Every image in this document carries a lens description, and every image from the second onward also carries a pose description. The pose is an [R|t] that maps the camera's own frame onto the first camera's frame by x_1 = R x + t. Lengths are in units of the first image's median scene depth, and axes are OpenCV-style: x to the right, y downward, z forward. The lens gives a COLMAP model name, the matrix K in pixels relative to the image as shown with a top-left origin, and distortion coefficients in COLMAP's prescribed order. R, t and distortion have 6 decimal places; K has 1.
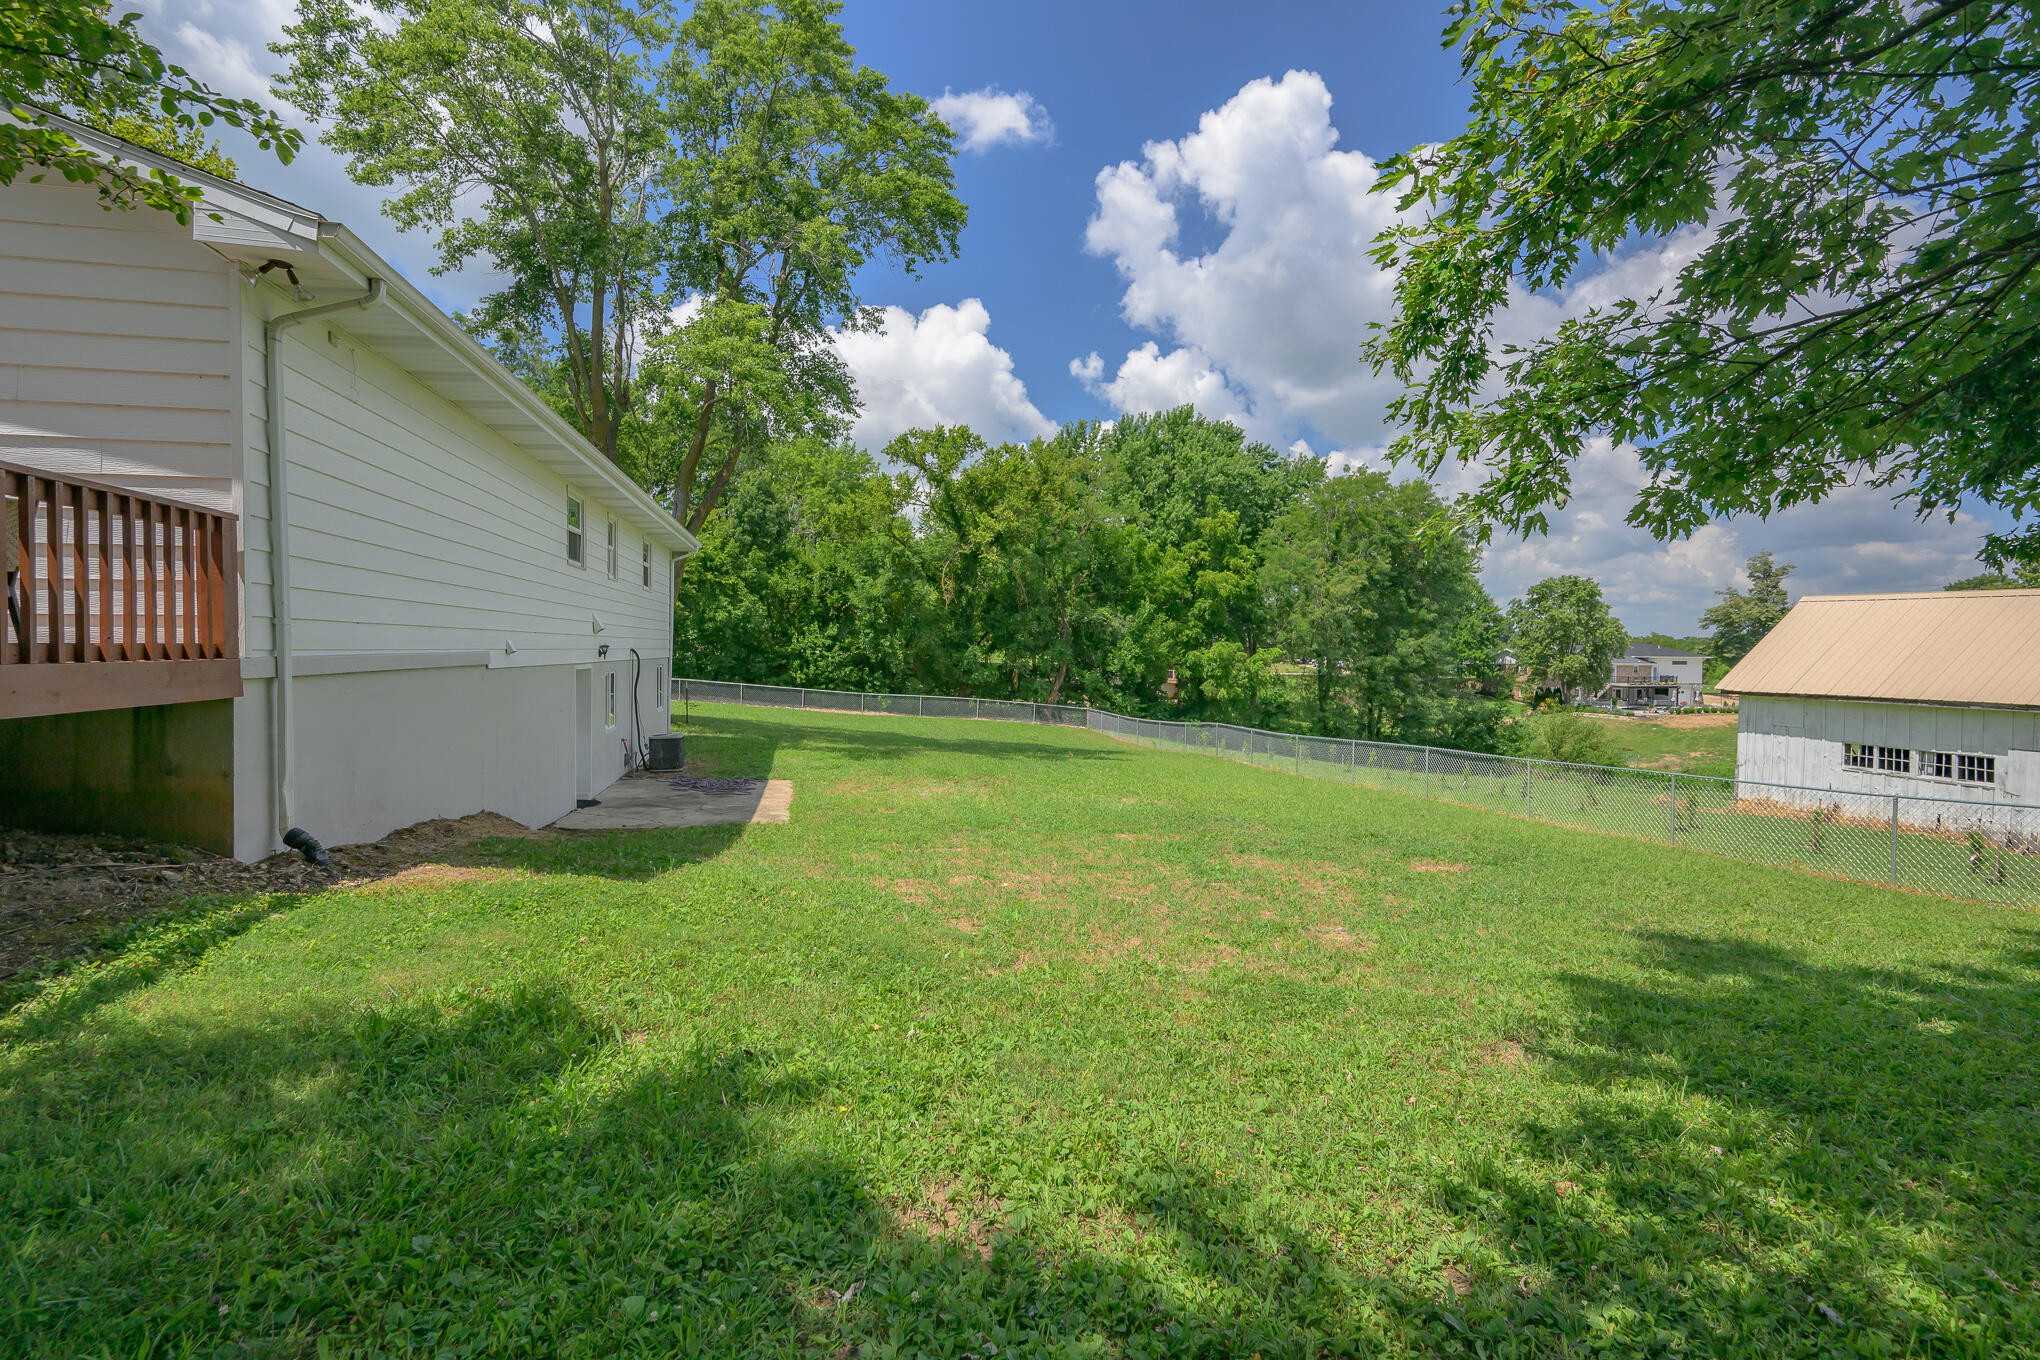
lens RADIAL K [[935.1, 0, 1020.0], [0, 935.1, 680.0], [0, 0, 1]] dist [0.000803, 0.000117]
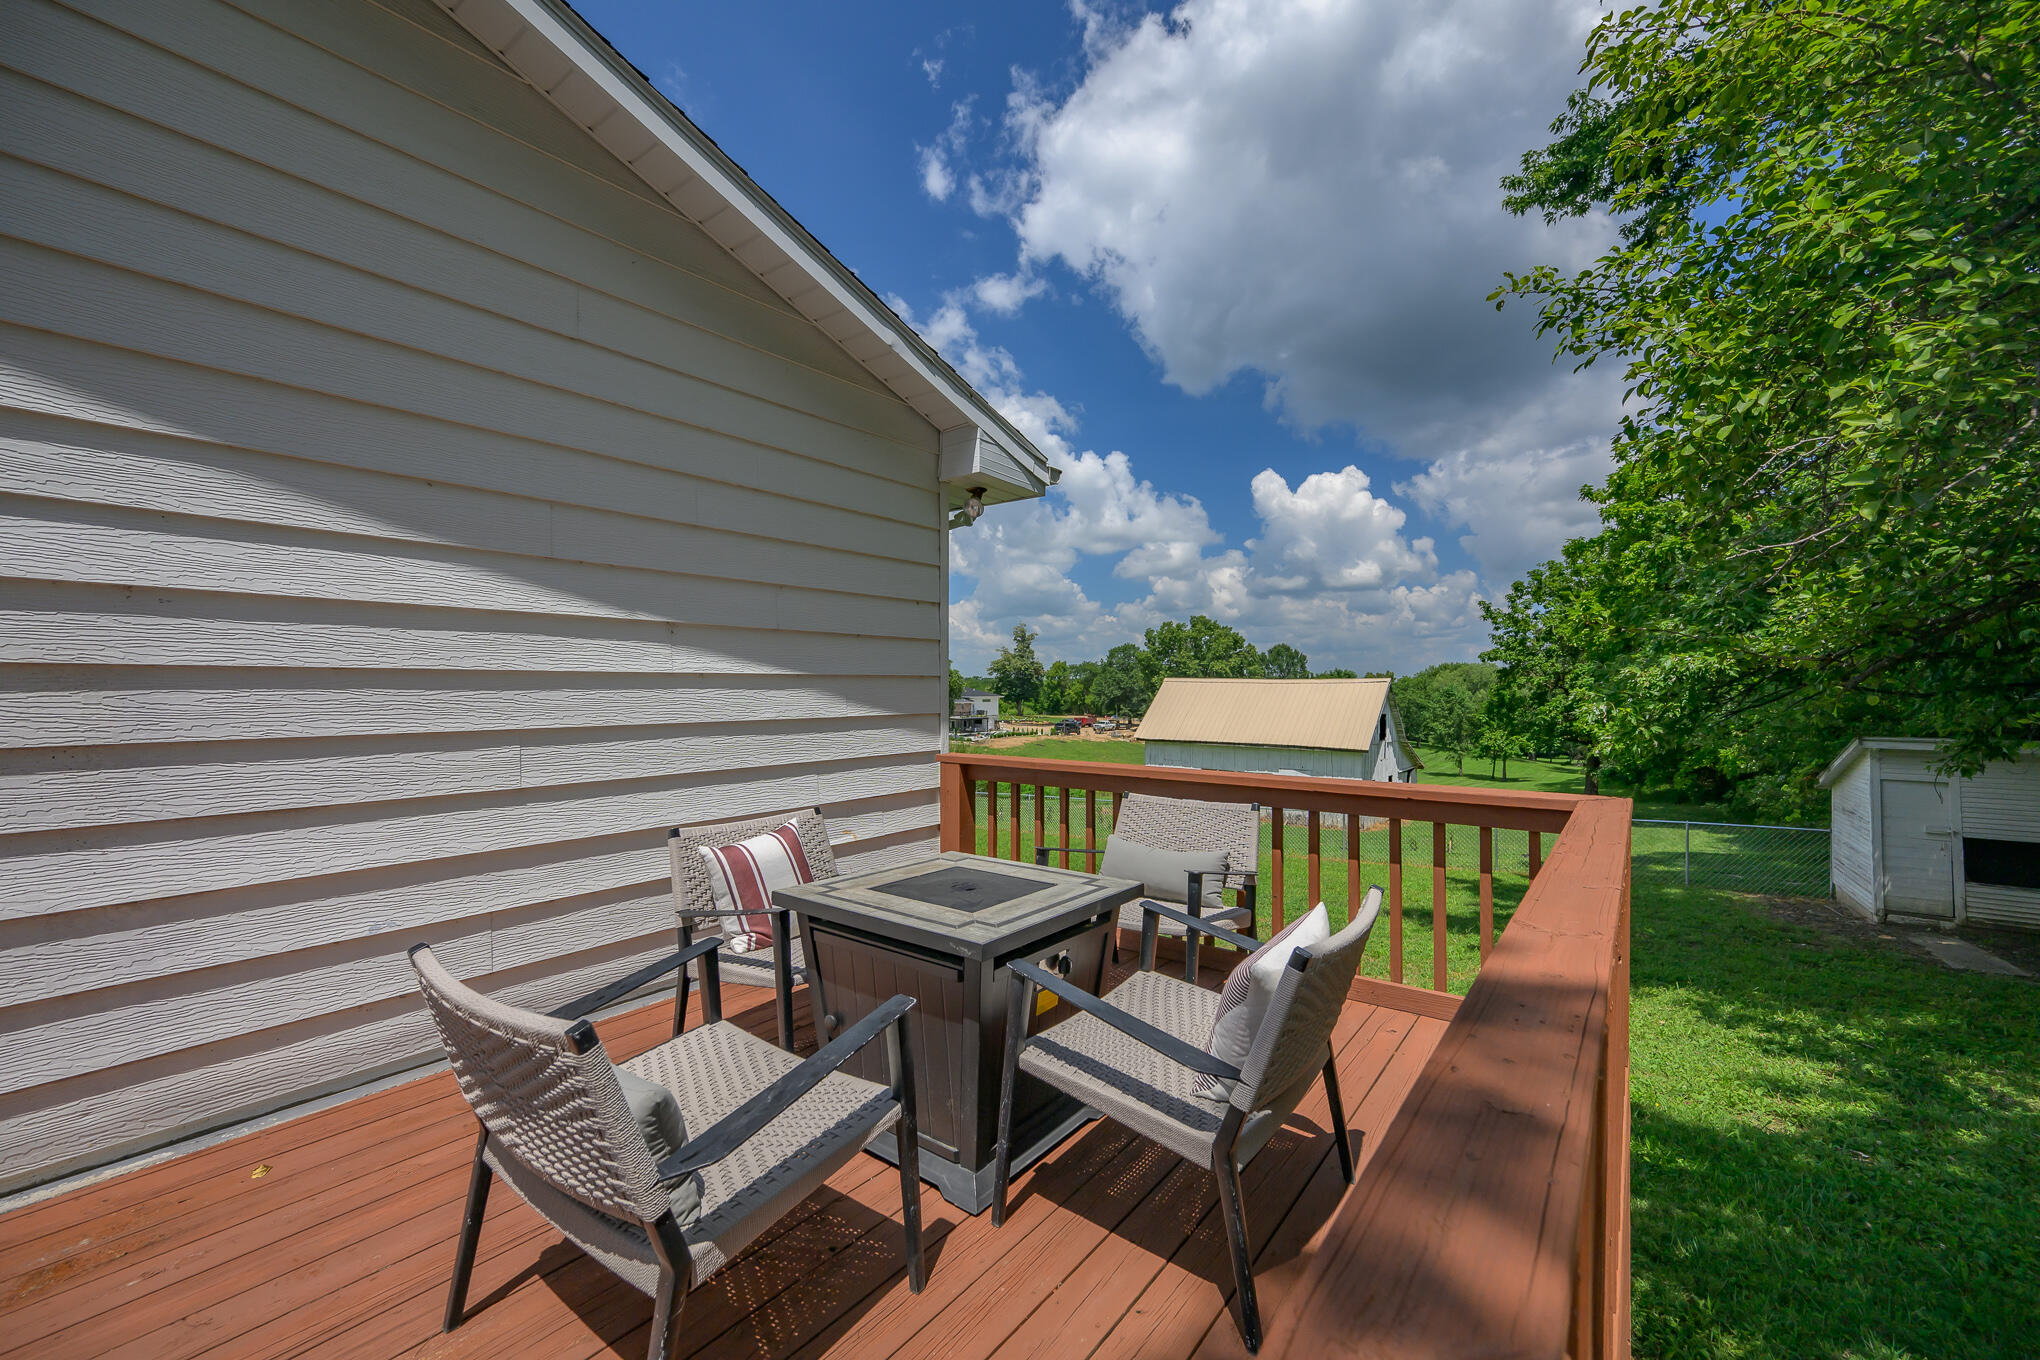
lens RADIAL K [[813.2, 0, 1020.0], [0, 813.2, 680.0], [0, 0, 1]] dist [0.001163, 0.000108]
pose [[0.765975, -0.004797, 0.642853, -2.131263], [0.032674, 0.998970, -0.031477, -0.365672], [-0.642040, 0.045116, 0.765343, 0.519112]]
